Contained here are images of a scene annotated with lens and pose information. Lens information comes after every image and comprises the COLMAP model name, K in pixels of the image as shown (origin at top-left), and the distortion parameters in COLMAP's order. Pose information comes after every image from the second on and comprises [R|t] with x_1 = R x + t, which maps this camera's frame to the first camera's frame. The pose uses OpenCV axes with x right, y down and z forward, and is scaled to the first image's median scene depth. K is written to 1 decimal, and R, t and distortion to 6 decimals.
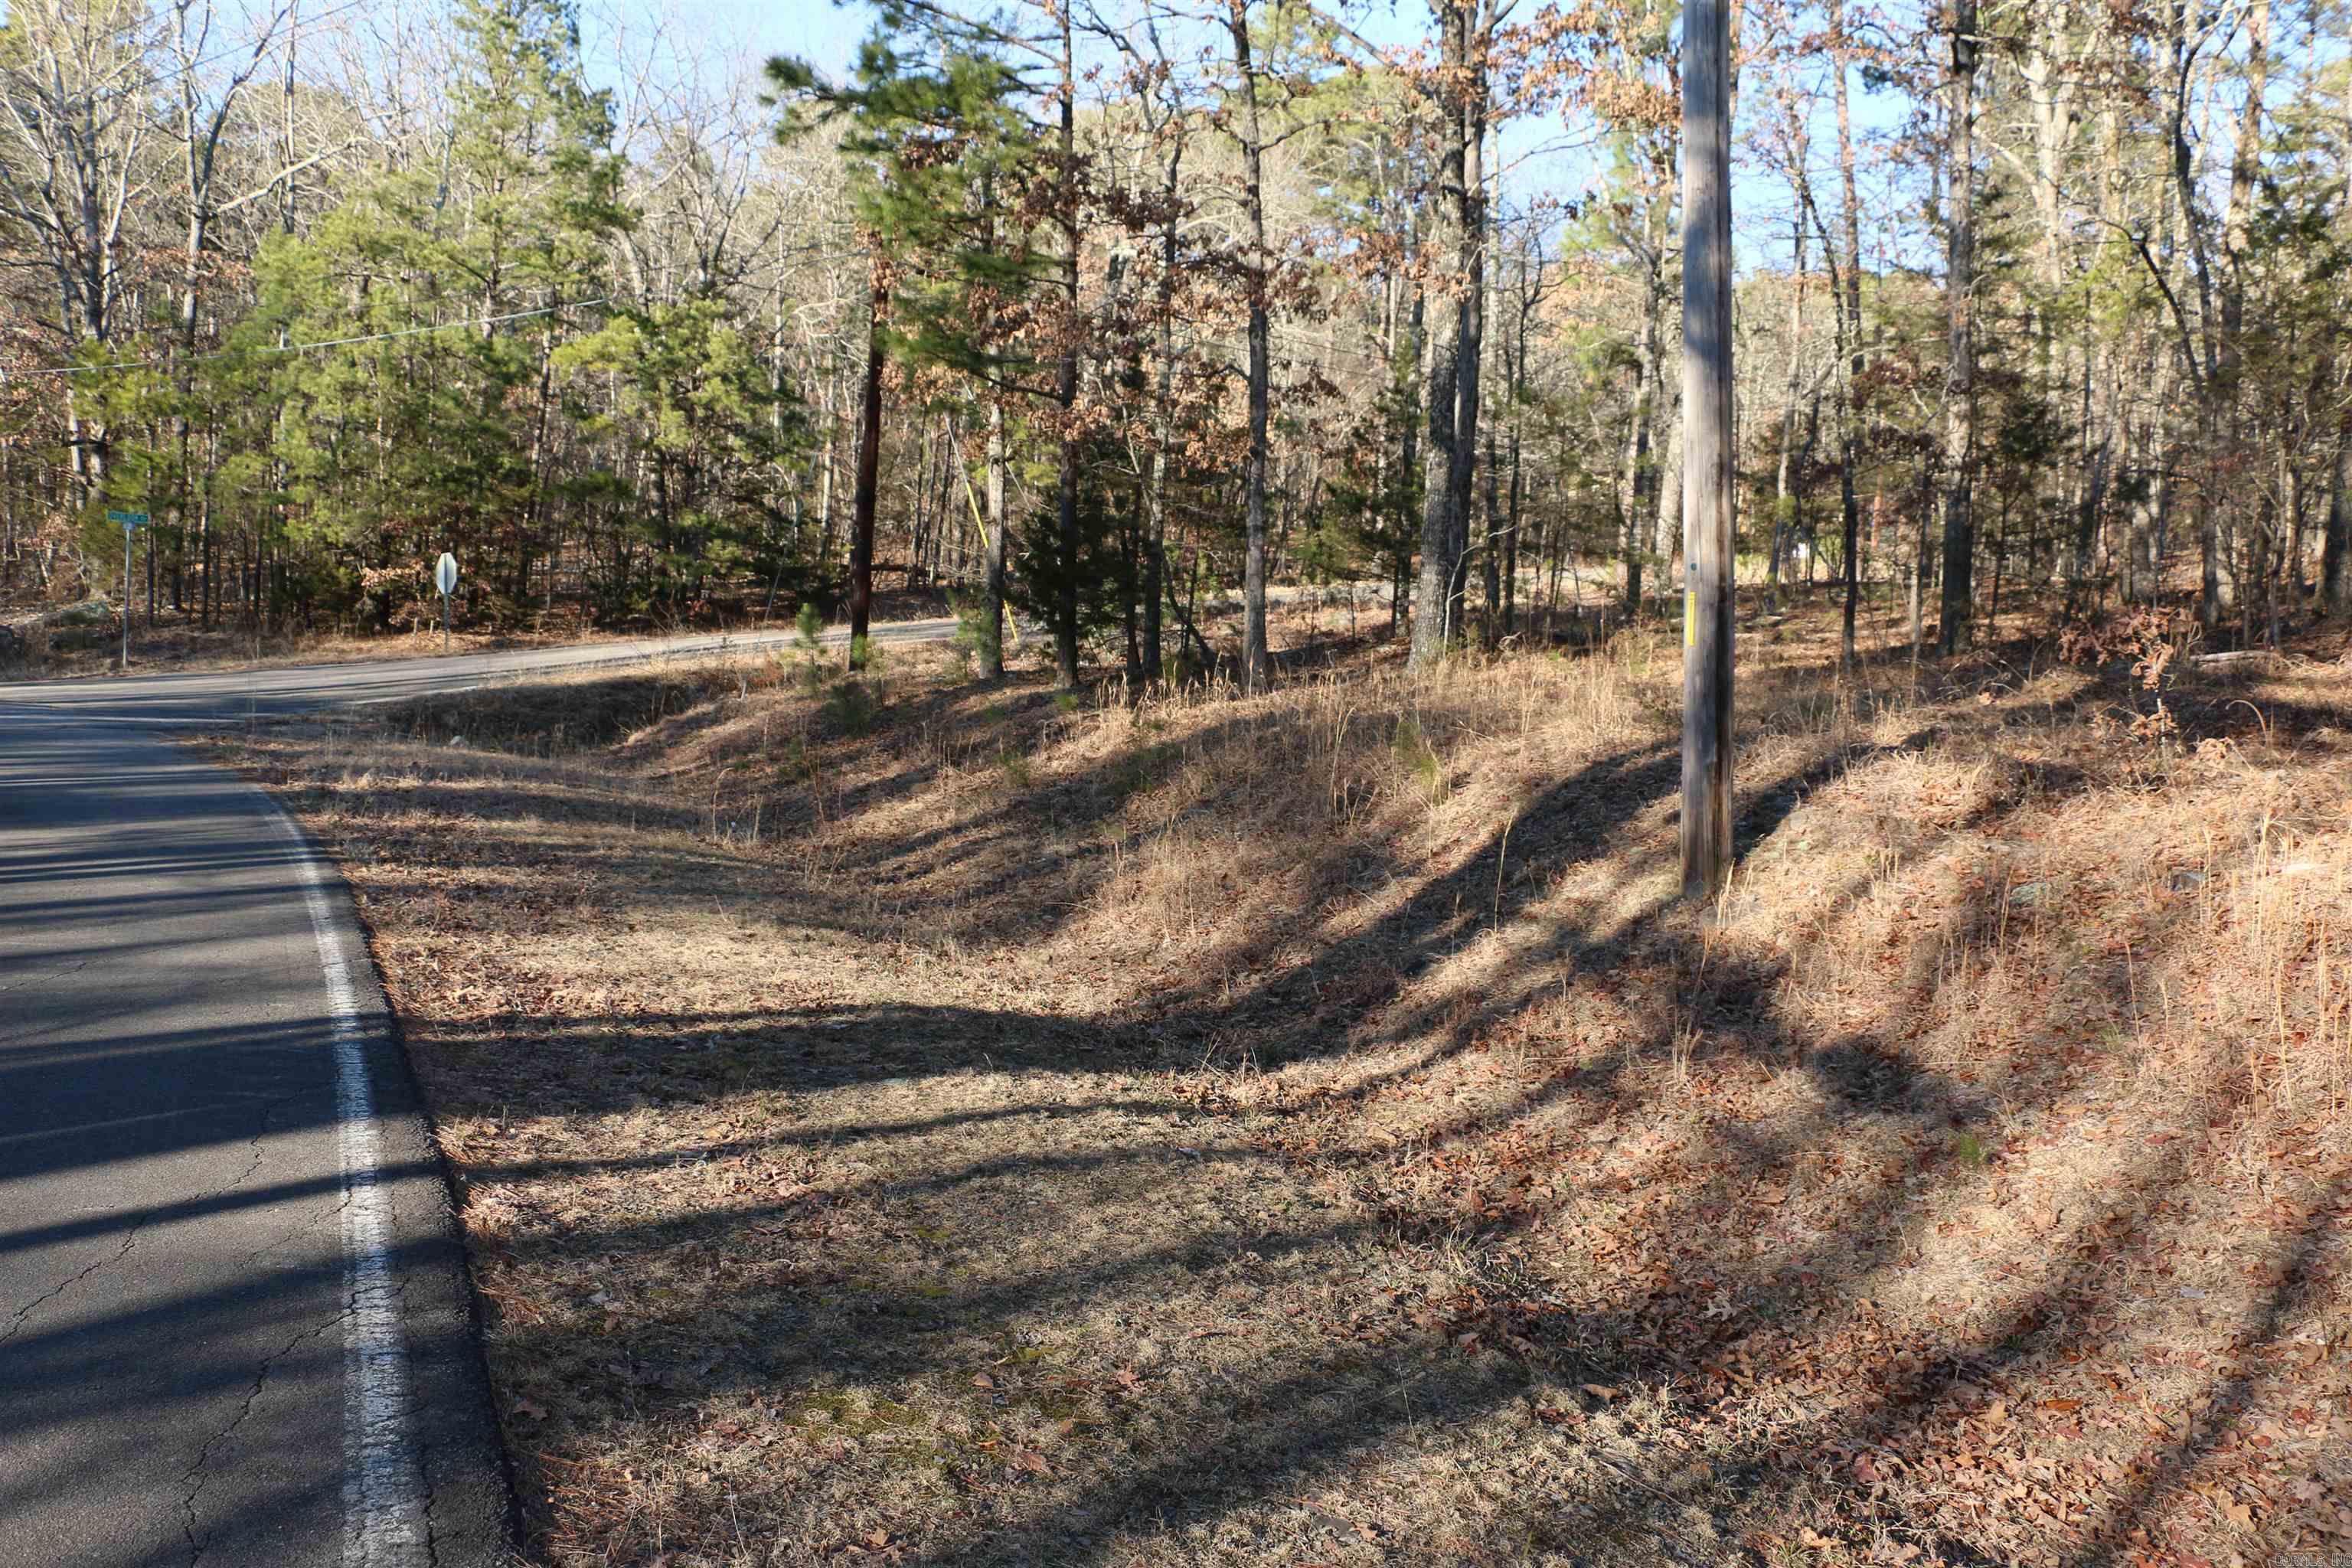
lens RADIAL K [[2006.2, 0, 1183.1], [0, 2006.2, 770.8], [0, 0, 1]] dist [-0.169147, 0.174869]
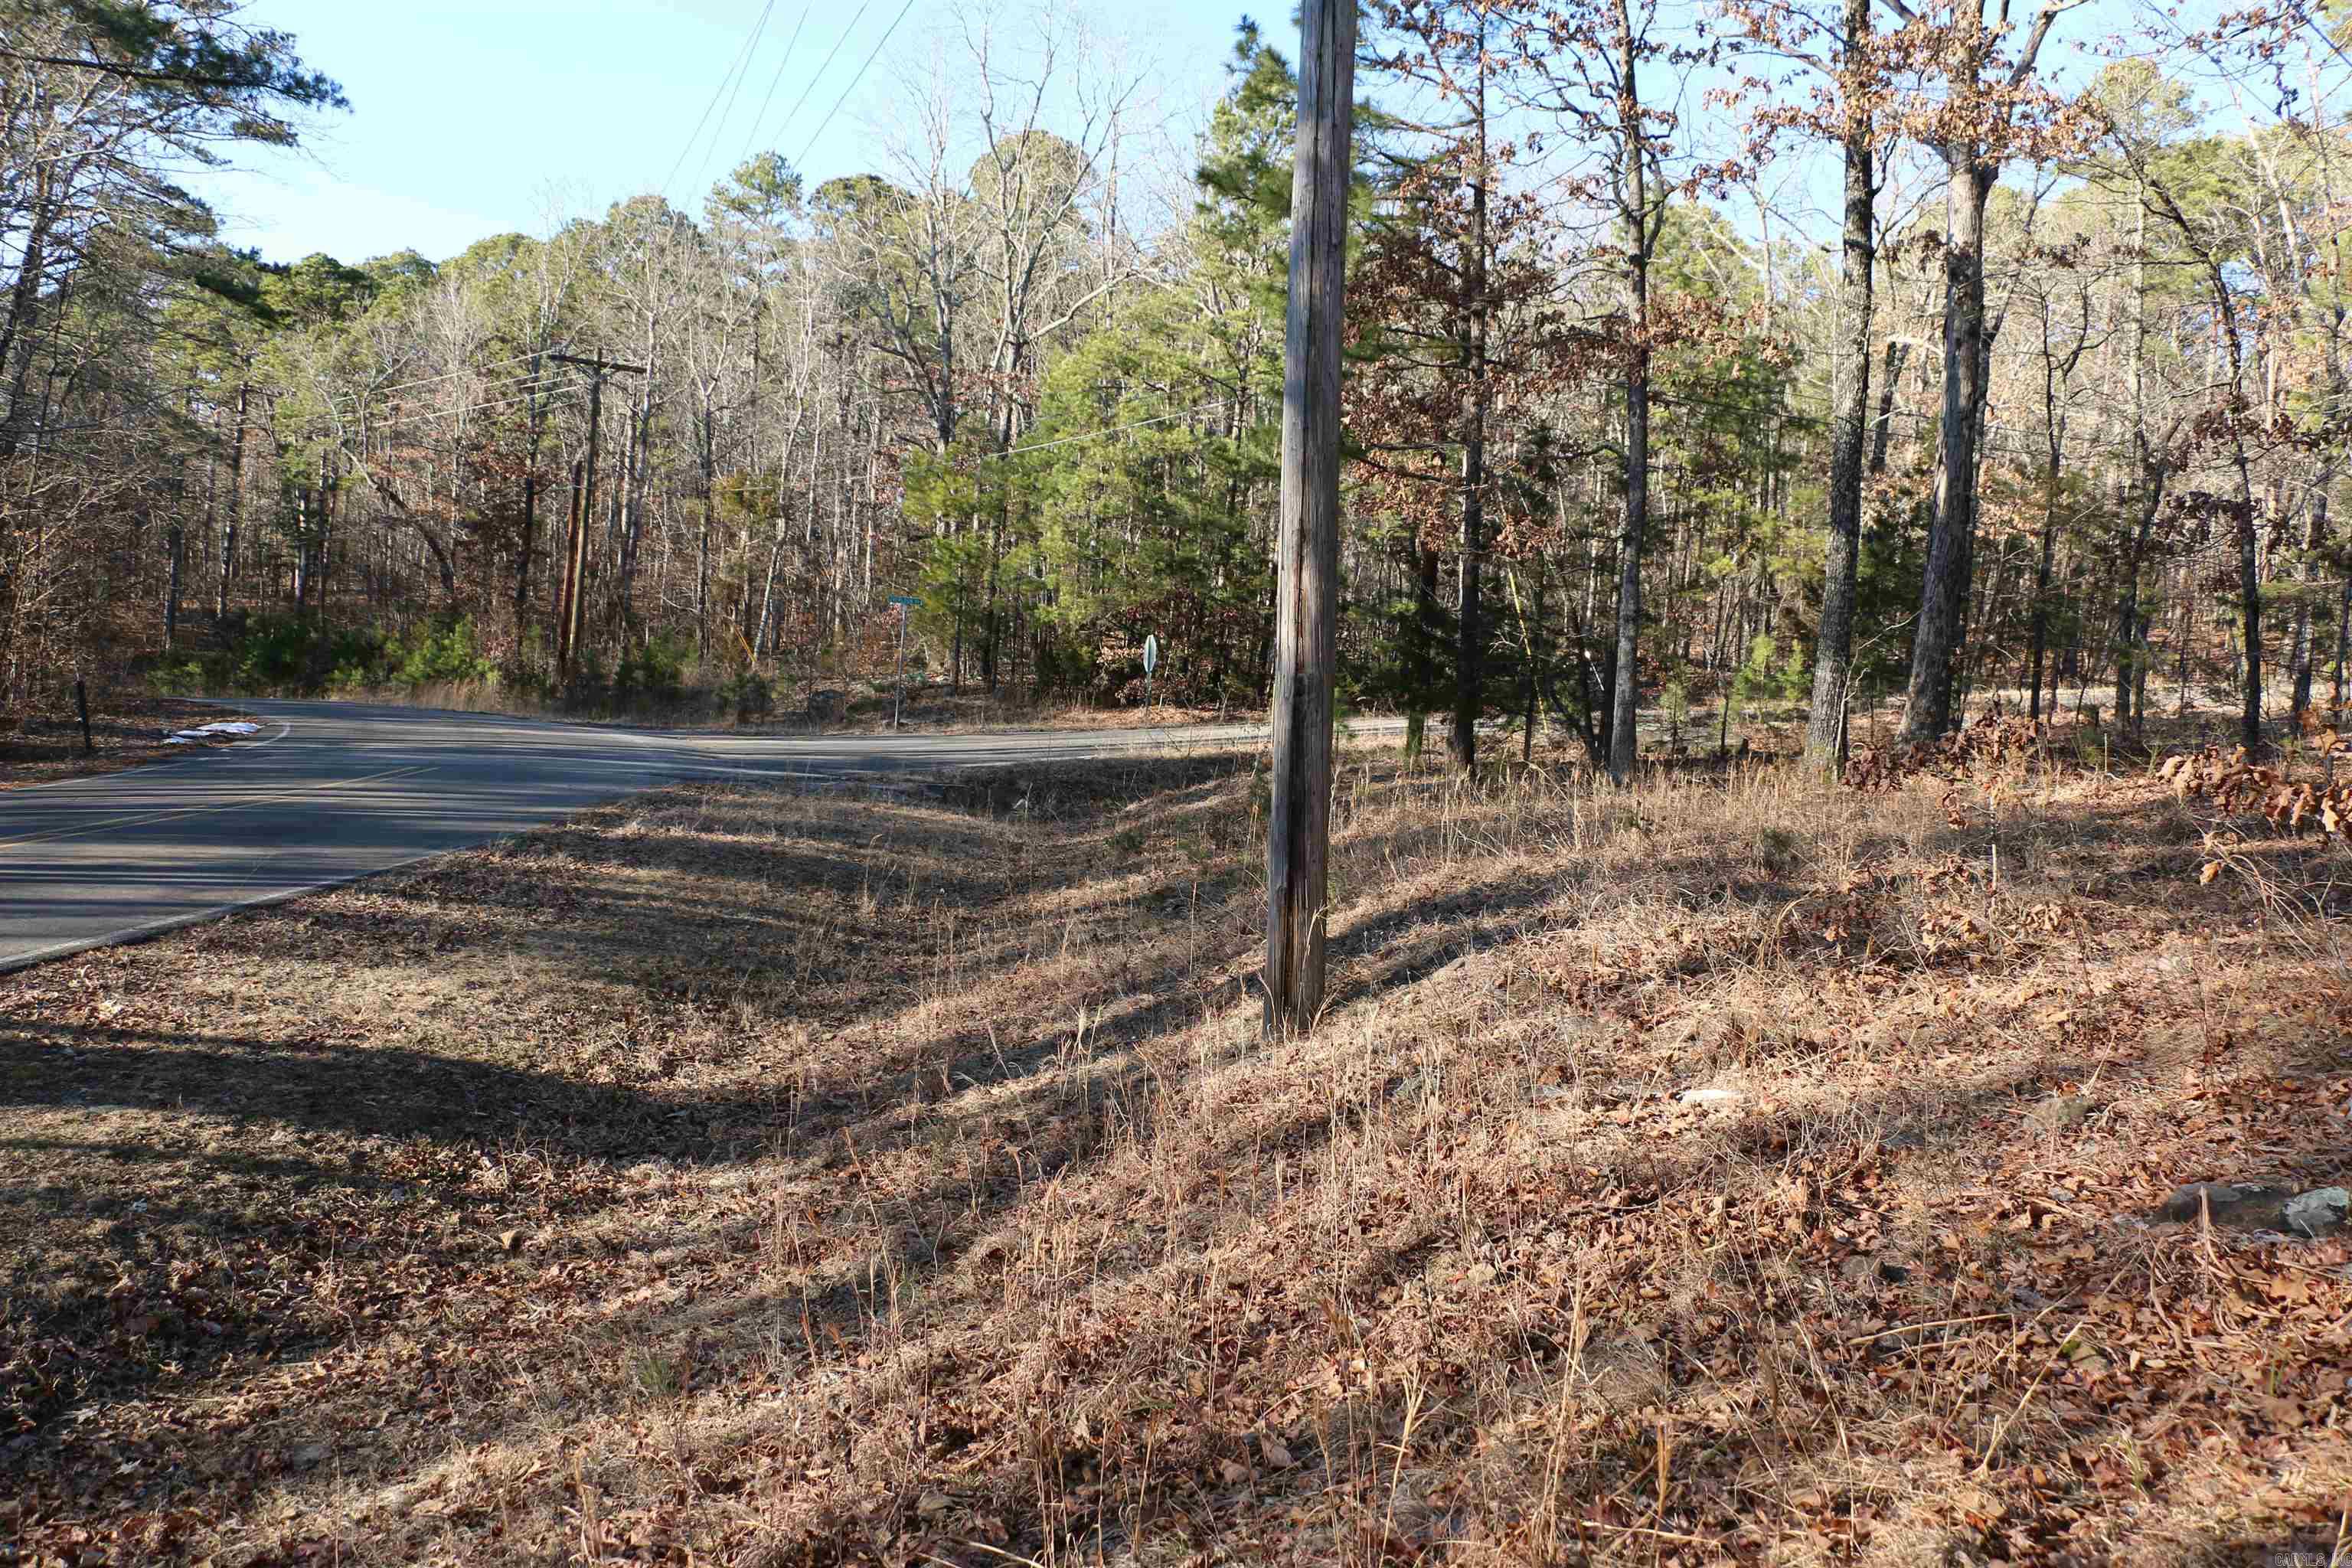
lens RADIAL K [[1911.0, 0, 1184.2], [0, 1911.0, 768.1], [0, 0, 1]] dist [-0.183827, 0.155260]
pose [[0.870491, 0.042701, -0.490328, 0.191985], [-0.063010, 0.997700, -0.024976, -0.012532], [0.488134, 0.052637, 0.871180, 0.090393]]
